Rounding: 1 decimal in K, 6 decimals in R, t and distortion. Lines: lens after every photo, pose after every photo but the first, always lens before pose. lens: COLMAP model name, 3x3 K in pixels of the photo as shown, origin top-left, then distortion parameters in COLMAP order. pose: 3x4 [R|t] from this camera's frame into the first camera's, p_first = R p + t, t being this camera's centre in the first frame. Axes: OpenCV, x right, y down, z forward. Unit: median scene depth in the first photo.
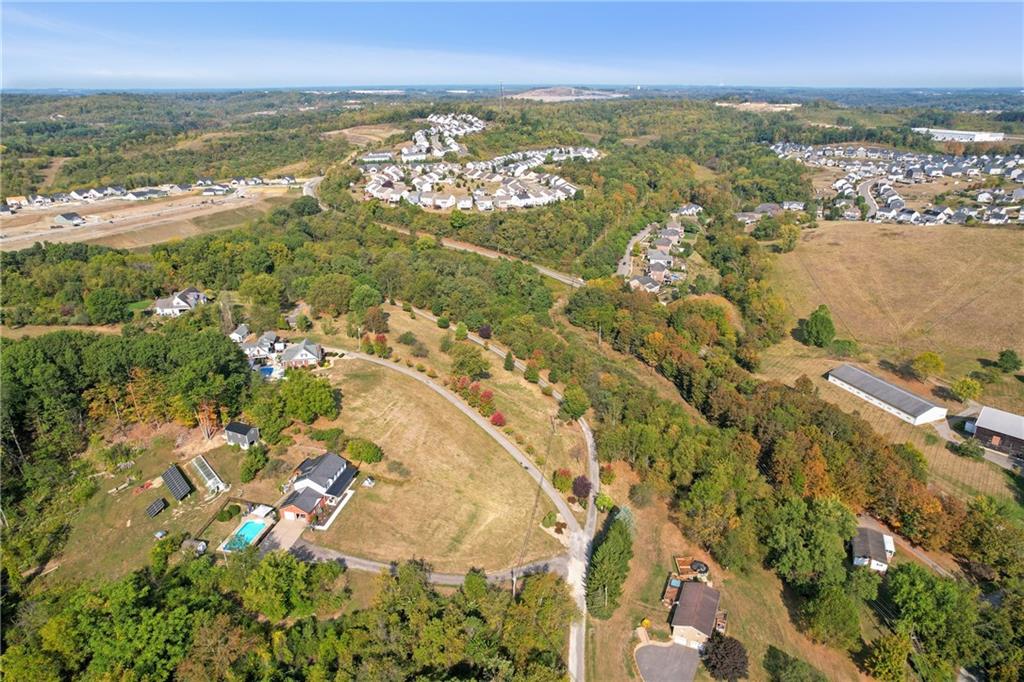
lens RADIAL K [[648.7, 0, 512.0], [0, 648.7, 341.0], [0, 0, 1]] dist [-0.078613, 0.070893]
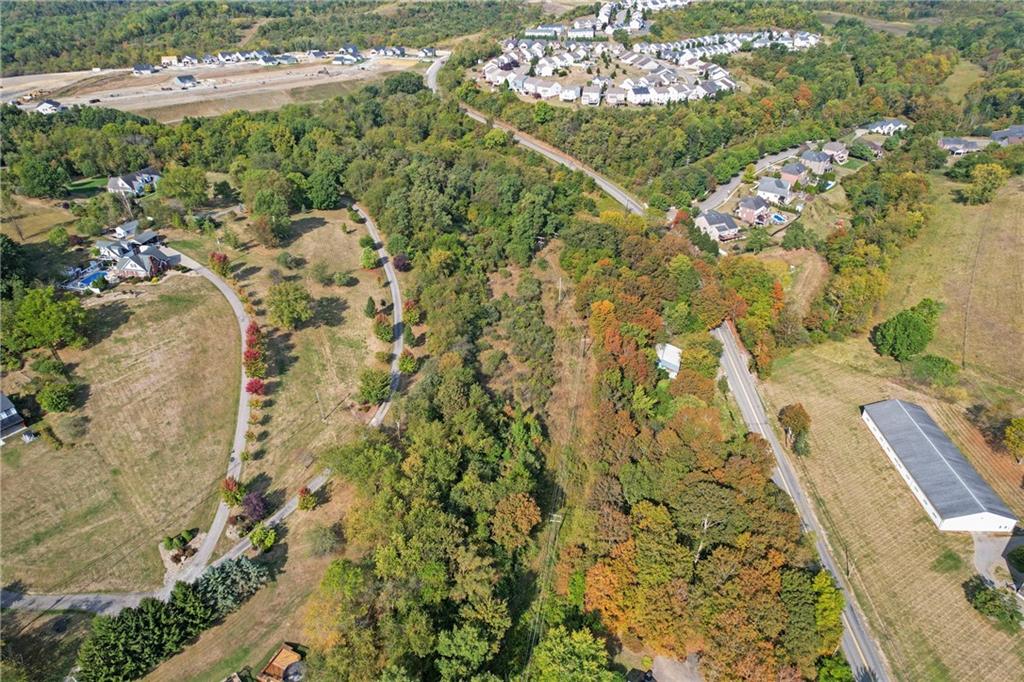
lens RADIAL K [[648.7, 0, 512.0], [0, 648.7, 341.0], [0, 0, 1]] dist [-0.078613, 0.070893]
pose [[0.922633, 0.202615, -0.328170, 0.210623], [-0.142846, 0.969897, 0.197219, -0.055656], [0.358250, -0.135083, 0.923802, 0.152820]]
